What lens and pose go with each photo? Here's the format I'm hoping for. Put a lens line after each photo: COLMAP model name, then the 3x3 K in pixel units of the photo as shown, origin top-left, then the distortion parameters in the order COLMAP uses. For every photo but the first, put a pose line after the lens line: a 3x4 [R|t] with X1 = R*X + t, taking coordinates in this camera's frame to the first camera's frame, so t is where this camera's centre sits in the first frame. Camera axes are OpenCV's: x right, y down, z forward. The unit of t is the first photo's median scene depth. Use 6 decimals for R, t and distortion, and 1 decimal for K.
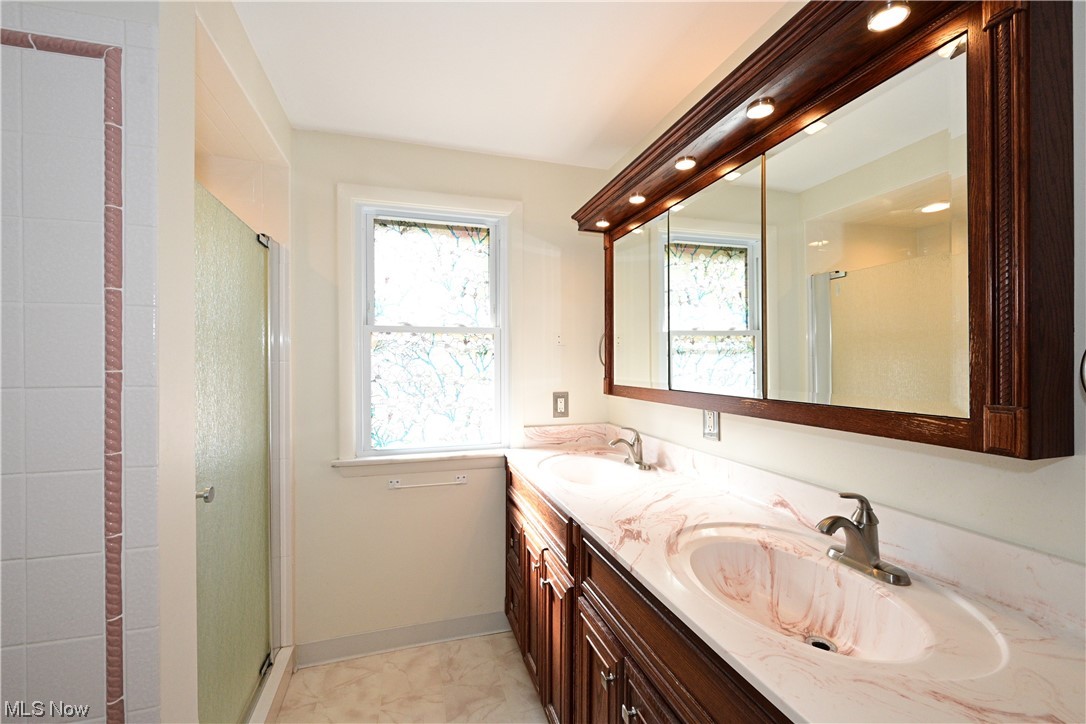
lens RADIAL K [[442.3, 0, 541.0], [0, 442.3, 363.6], [0, 0, 1]] dist [-0.003194, -0.000316]
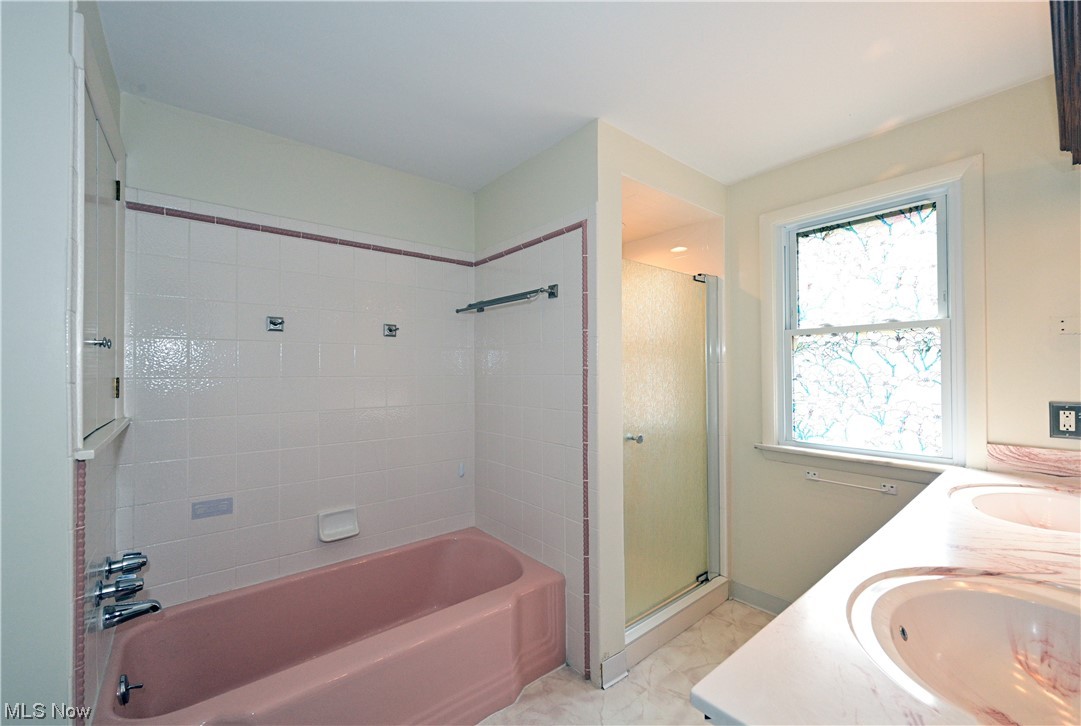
lens RADIAL K [[440.3, 0, 539.5], [0, 440.3, 364.8], [0, 0, 1]] dist [-0.000077, -0.000063]
pose [[0.383948, -0.010611, -0.923294, 0.386740], [0.007111, 0.999938, -0.008535, 0.007196], [0.923327, -0.003289, 0.384000, -0.020935]]
